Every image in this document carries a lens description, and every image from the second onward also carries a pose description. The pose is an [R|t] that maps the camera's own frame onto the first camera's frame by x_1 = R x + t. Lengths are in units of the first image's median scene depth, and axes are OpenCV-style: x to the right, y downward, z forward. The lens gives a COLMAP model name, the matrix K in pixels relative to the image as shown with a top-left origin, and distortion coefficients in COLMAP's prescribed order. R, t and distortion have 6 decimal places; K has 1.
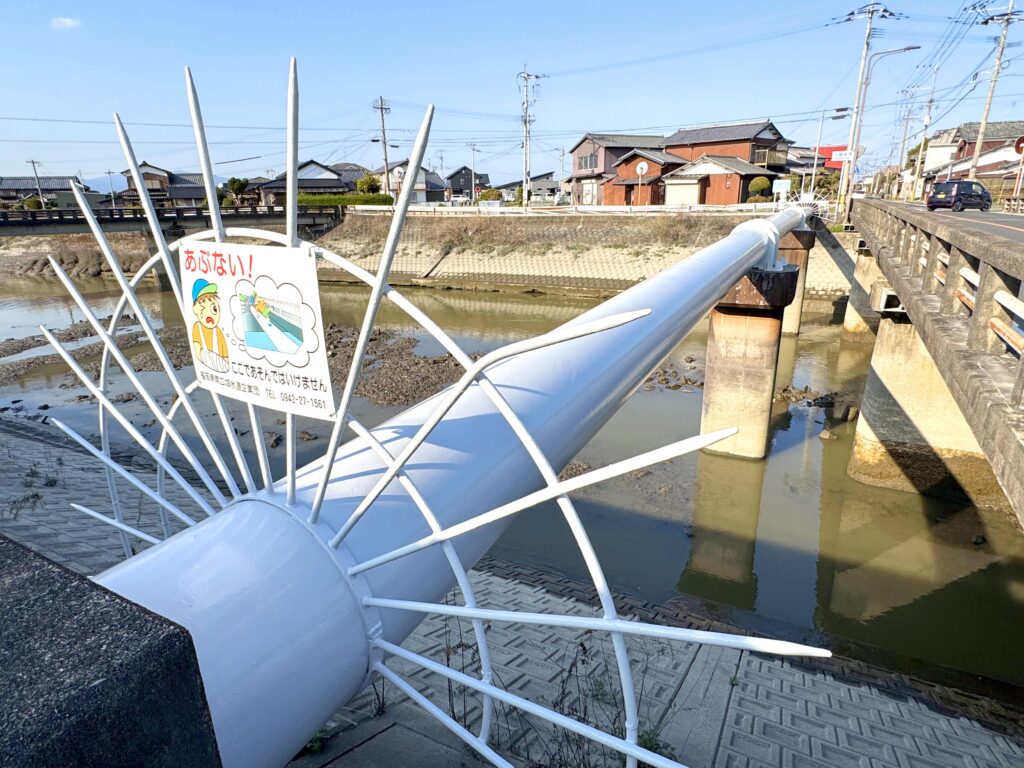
lens RADIAL K [[583.4, 0, 512.0], [0, 583.4, 384.0], [0, 0, 1]] dist [-0.001984, 0.000557]
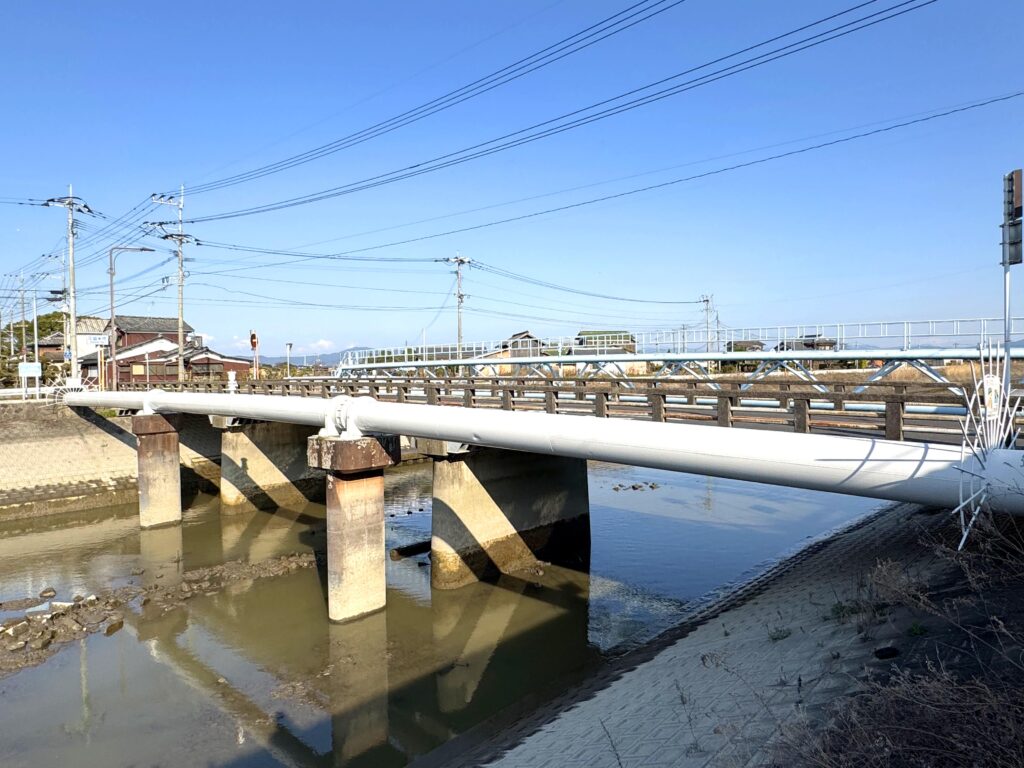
lens RADIAL K [[649.9, 0, 512.0], [0, 649.9, 384.0], [0, 0, 1]] dist [-0.003960, 0.000320]
pose [[0.273683, -0.009116, 0.961777, -0.698069], [0.302185, 0.950136, -0.076984, -0.104746], [-0.913117, 0.311703, 0.262791, 0.351218]]
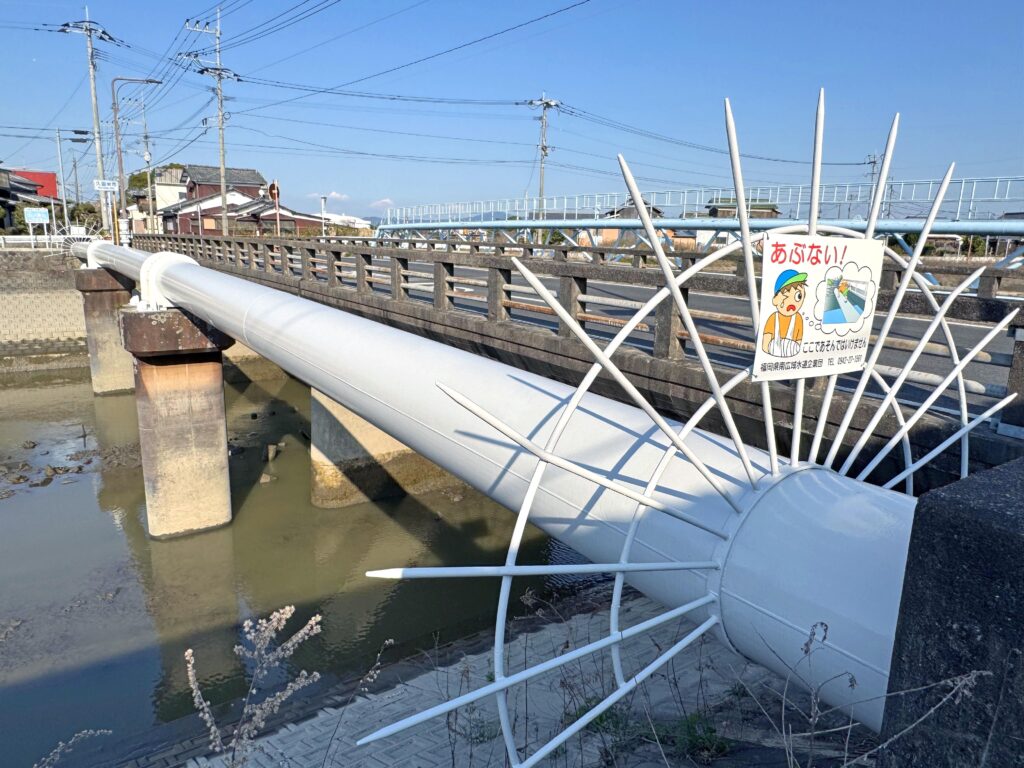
lens RADIAL K [[687.7, 0, 512.0], [0, 687.7, 384.0], [0, 0, 1]] dist [-0.004295, 0.001225]
pose [[0.461353, -0.156173, 0.873363, -0.249273], [0.239202, 0.969828, 0.047065, -0.020657], [-0.854363, 0.187197, 0.484790, 0.112745]]
